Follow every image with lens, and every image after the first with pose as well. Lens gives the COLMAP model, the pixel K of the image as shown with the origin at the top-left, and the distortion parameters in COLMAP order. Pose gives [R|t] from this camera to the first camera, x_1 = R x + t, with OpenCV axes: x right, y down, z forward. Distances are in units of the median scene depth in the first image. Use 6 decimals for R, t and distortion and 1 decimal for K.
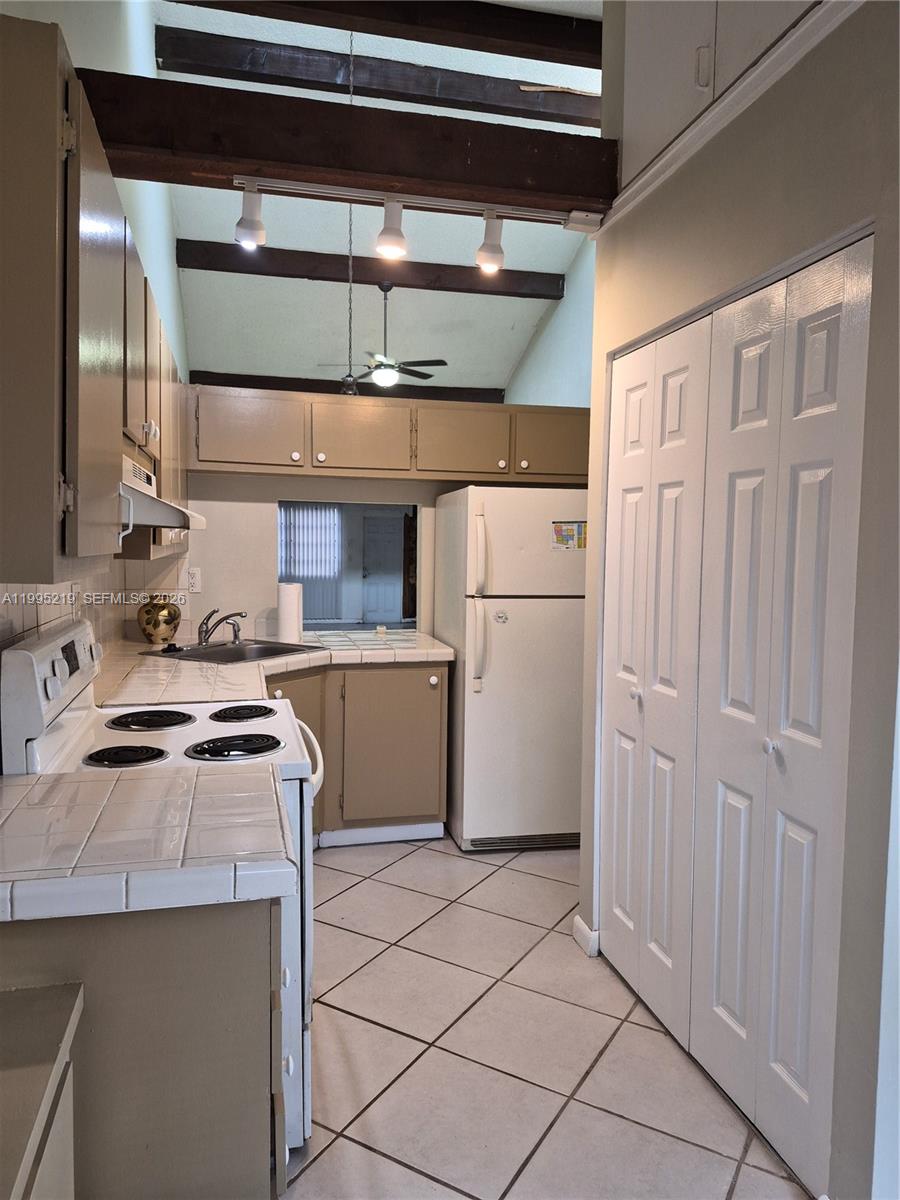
lens RADIAL K [[833.5, 0, 431.9], [0, 833.5, 599.9], [0, 0, 1]] dist [0.104072, -0.104470]
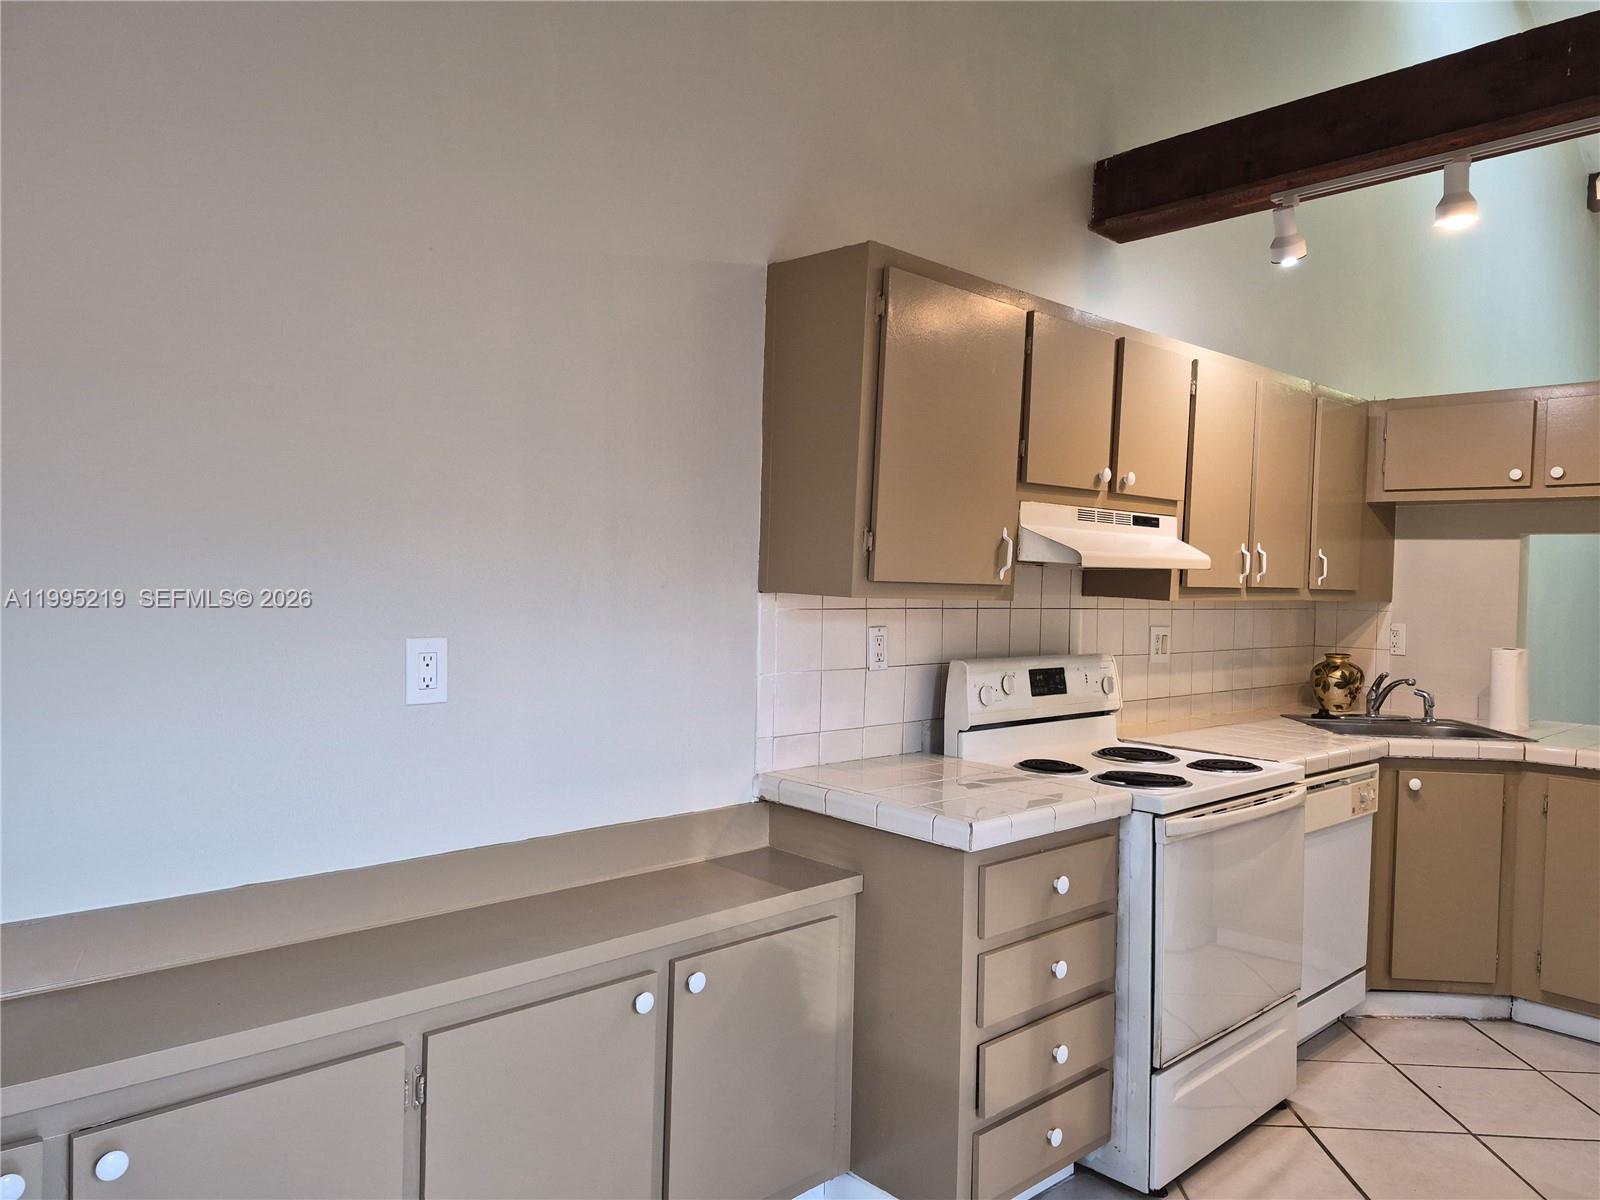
lens RADIAL K [[1126.3, 0, 800.0], [0, 1126.3, 600.0], [0, 0, 1]] dist [0.093599, -0.110541]
pose [[0.496859, 0.016550, -0.867673, 0.407559], [-0.080325, 0.996403, -0.026991, 0.015580], [0.864106, 0.083106, 0.496402, -0.027890]]
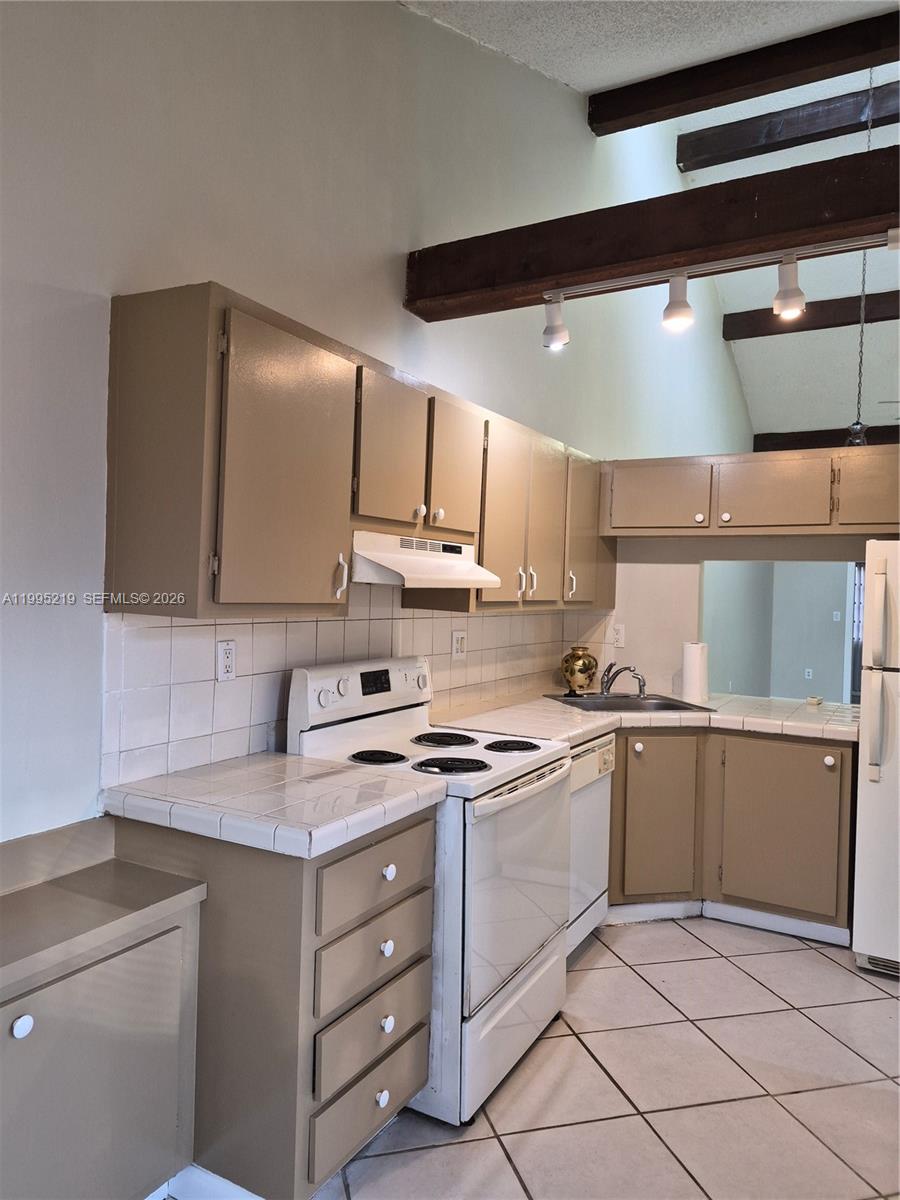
lens RADIAL K [[833.5, 0, 431.9], [0, 833.5, 599.9], [0, 0, 1]] dist [0.104072, -0.104470]
pose [[0.727174, 0.015404, -0.686280, 0.310773], [-0.065837, 0.996704, -0.047388, -0.002654], [0.683289, 0.079643, 0.725792, 0.047491]]
